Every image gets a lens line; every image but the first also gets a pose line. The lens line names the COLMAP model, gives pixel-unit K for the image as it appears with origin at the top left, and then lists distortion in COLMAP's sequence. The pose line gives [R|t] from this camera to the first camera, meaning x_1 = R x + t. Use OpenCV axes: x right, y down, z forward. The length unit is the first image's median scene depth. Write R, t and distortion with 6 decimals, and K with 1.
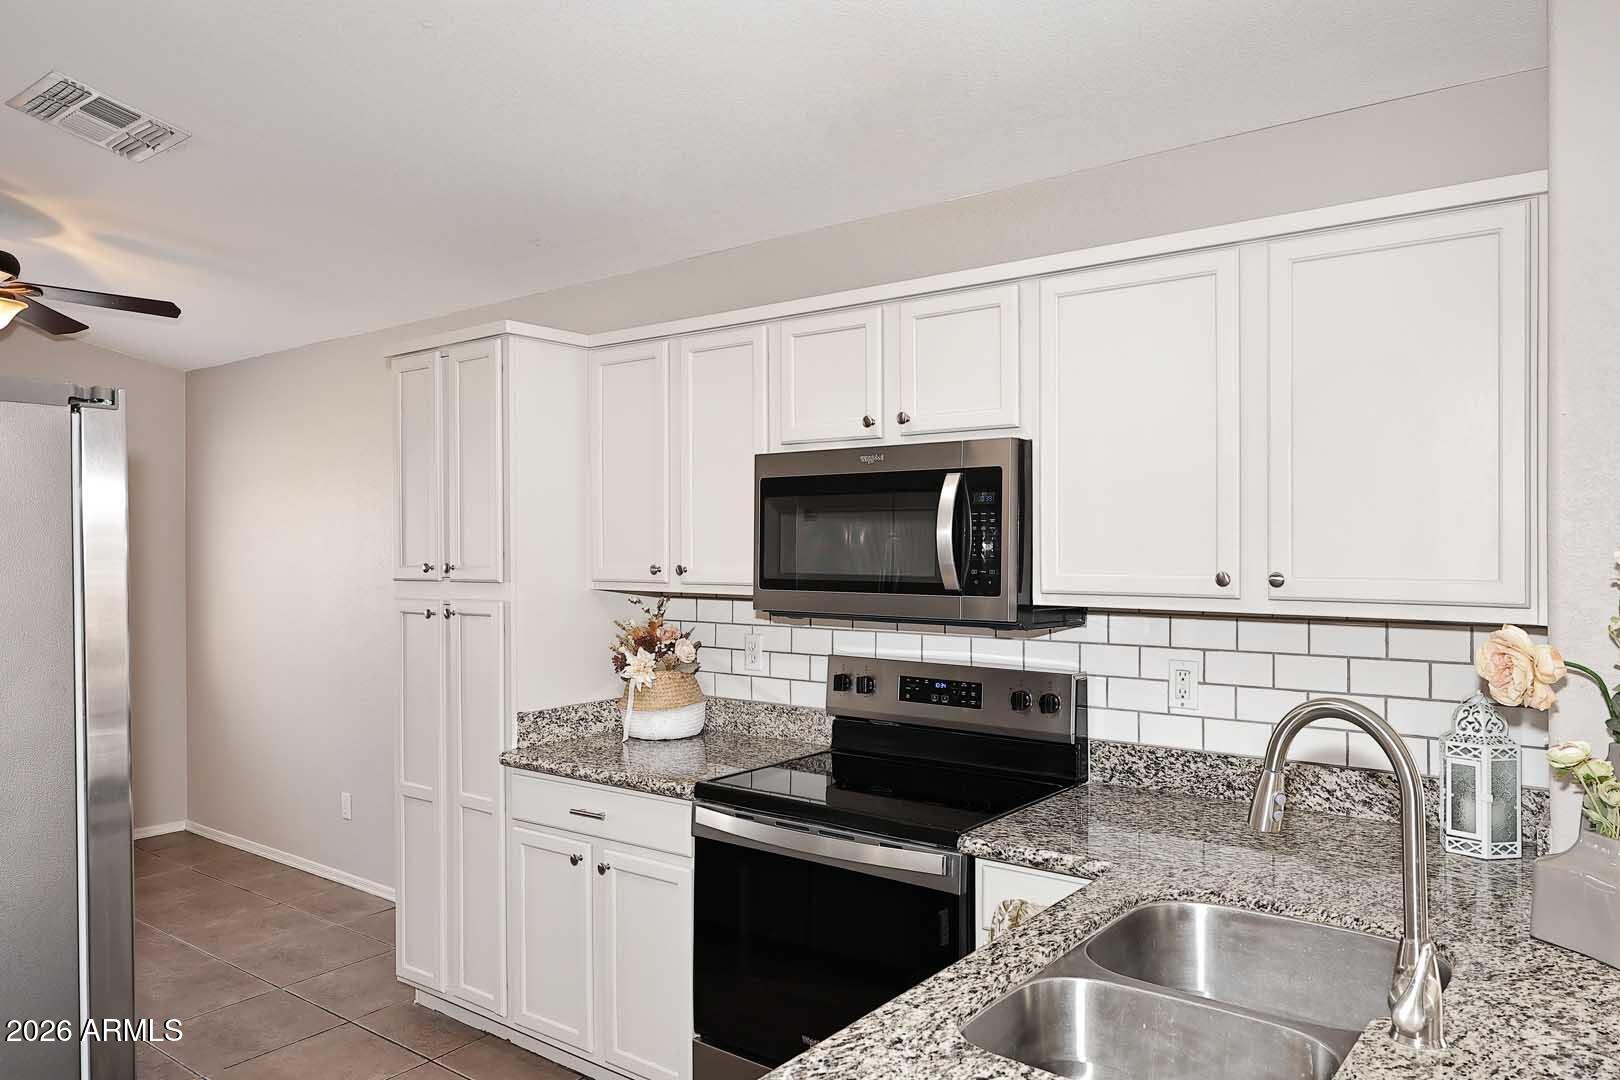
lens RADIAL K [[1106.3, 0, 818.1], [0, 1106.3, 543.2], [0, 0, 1]] dist [0.011733, -0.005880]
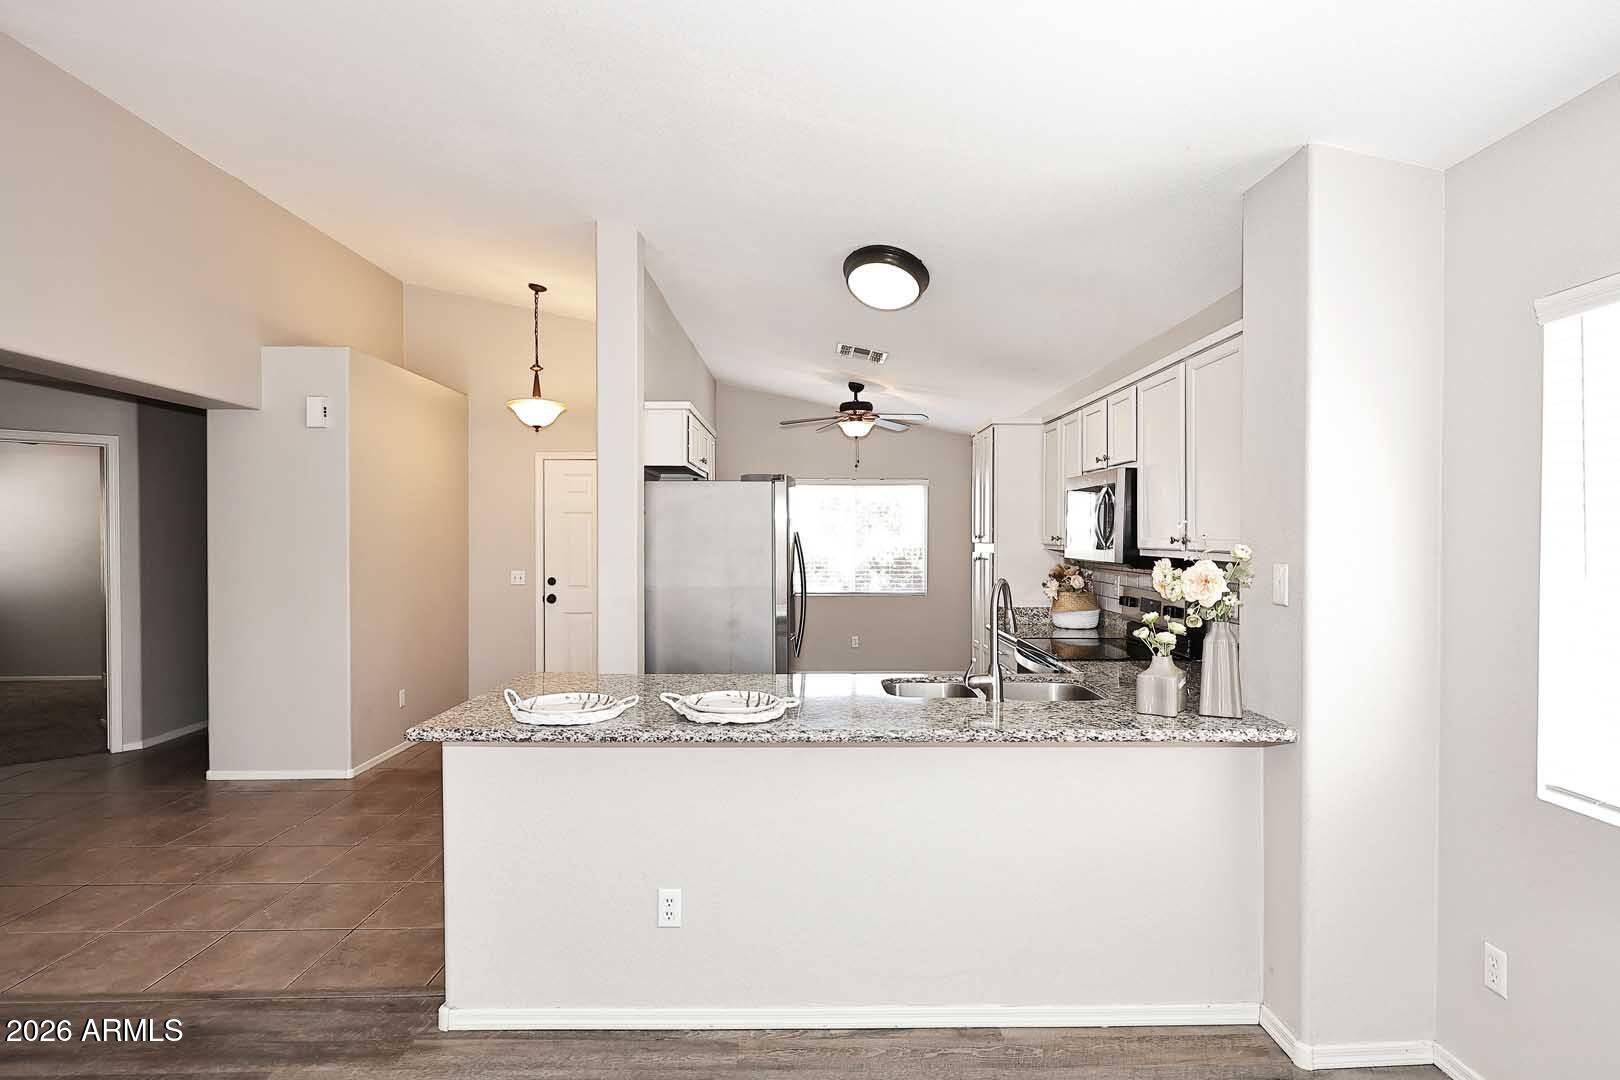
lens RADIAL K [[877.1, 0, 812.0], [0, 877.1, 539.0], [0, 0, 1]] dist [0.002624, 0.001733]
pose [[0.614084, 0.007768, -0.789203, 0.889223], [-0.001433, 0.999961, 0.008728, 0.014114], [0.789240, -0.004229, 0.614071, -0.305170]]
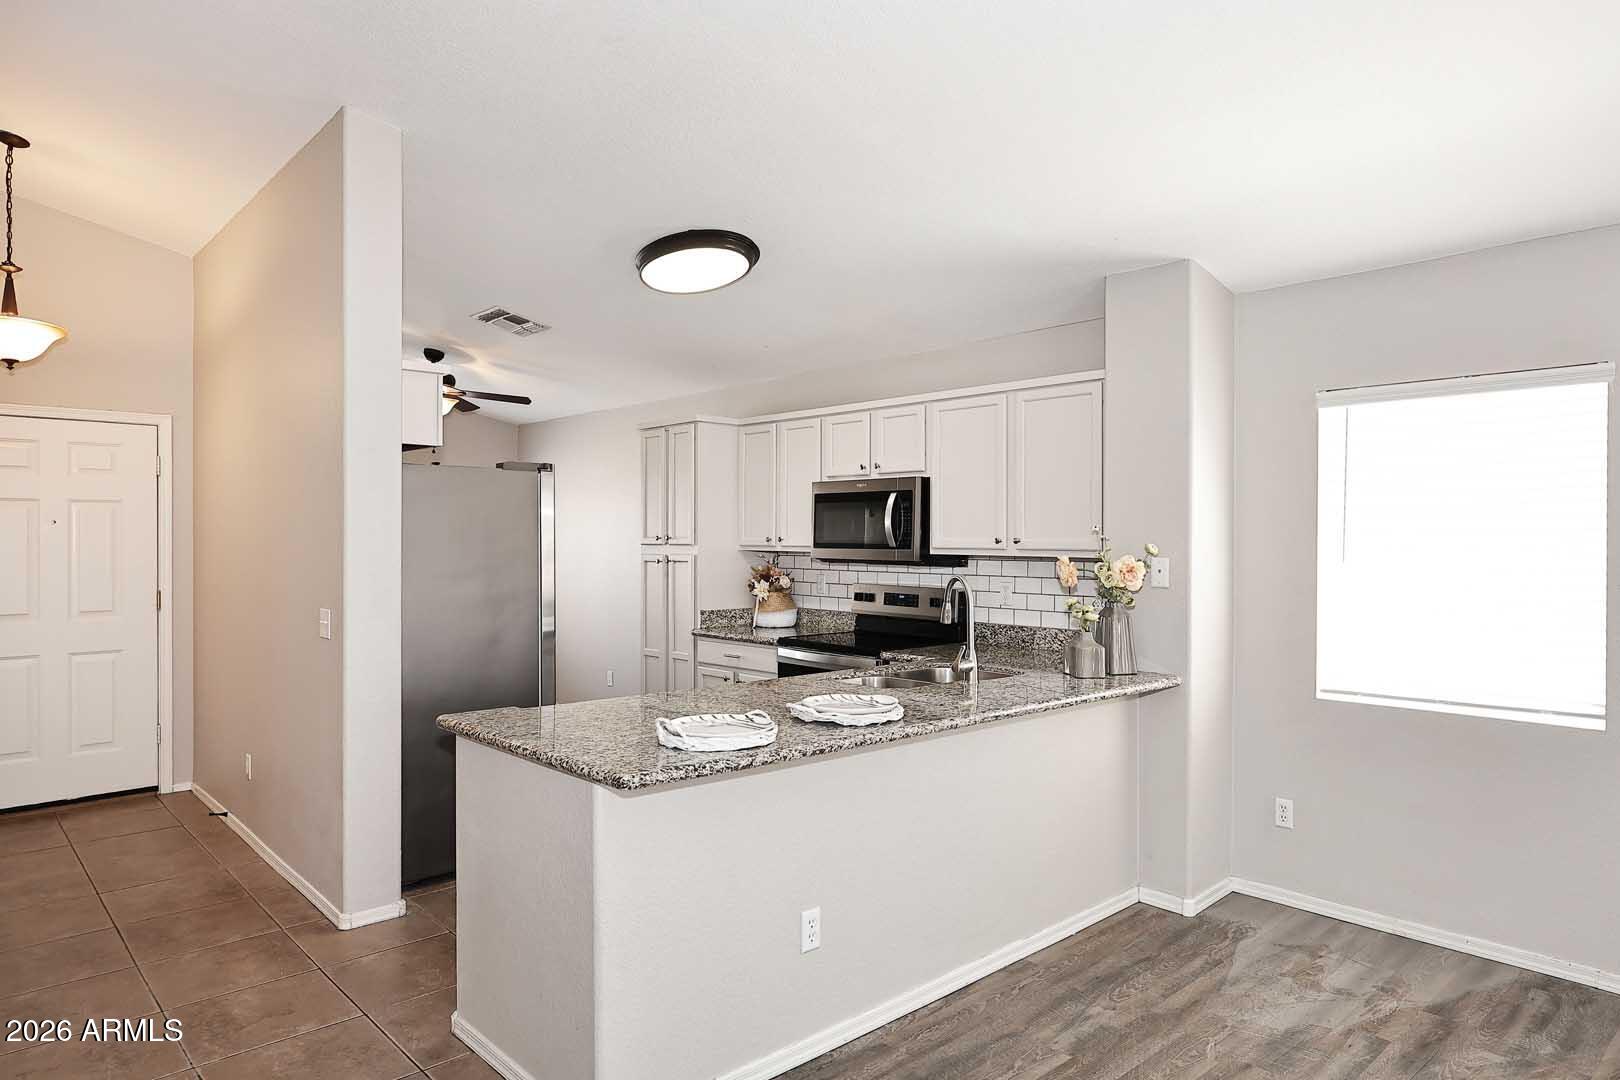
lens RADIAL K [[997.9, 0, 817.7], [0, 997.9, 536.6], [0, 0, 1]] dist [-0.005009, -0.003229]
pose [[0.985130, 0.007817, -0.171631, 0.268666], [-0.008140, 0.999966, -0.001178, 0.022426], [0.171616, 0.002558, 0.985161, -0.809793]]
